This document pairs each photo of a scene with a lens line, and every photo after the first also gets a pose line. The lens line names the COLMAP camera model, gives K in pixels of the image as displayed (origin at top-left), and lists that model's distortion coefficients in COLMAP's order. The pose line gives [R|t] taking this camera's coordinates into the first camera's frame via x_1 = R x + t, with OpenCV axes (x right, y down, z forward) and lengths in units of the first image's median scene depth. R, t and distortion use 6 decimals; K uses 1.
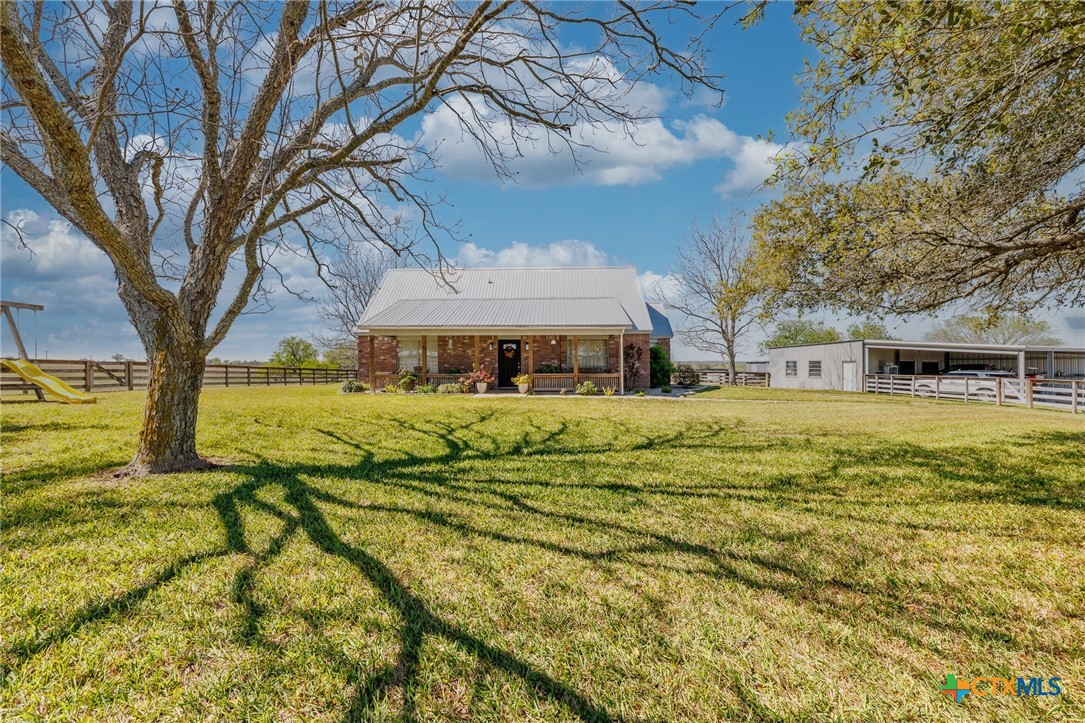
lens RADIAL K [[464.1, 0, 541.2], [0, 464.1, 363.0], [0, 0, 1]] dist [0.000264, 0.001321]
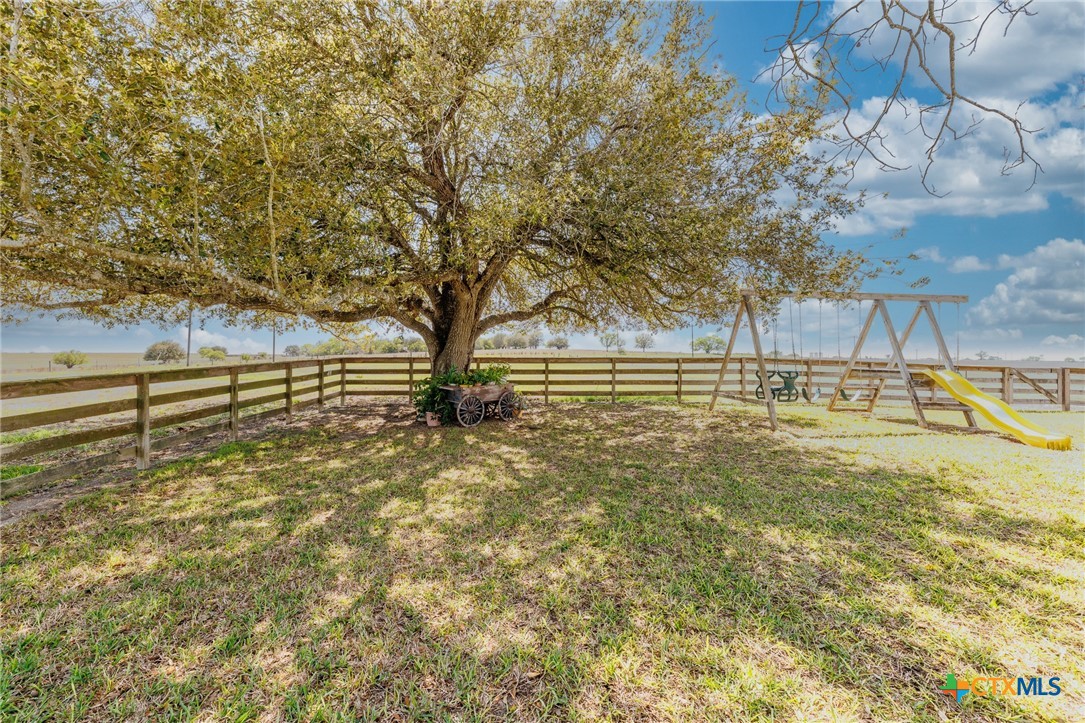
lens RADIAL K [[464.1, 0, 539.6], [0, 464.1, 360.3], [0, 0, 1]] dist [0.000264, 0.001321]
pose [[0.070342, 0.006936, -0.997499, -0.276057], [-0.006522, 0.999958, 0.006493, -0.015420], [0.997502, 0.006049, 0.070384, 0.192660]]
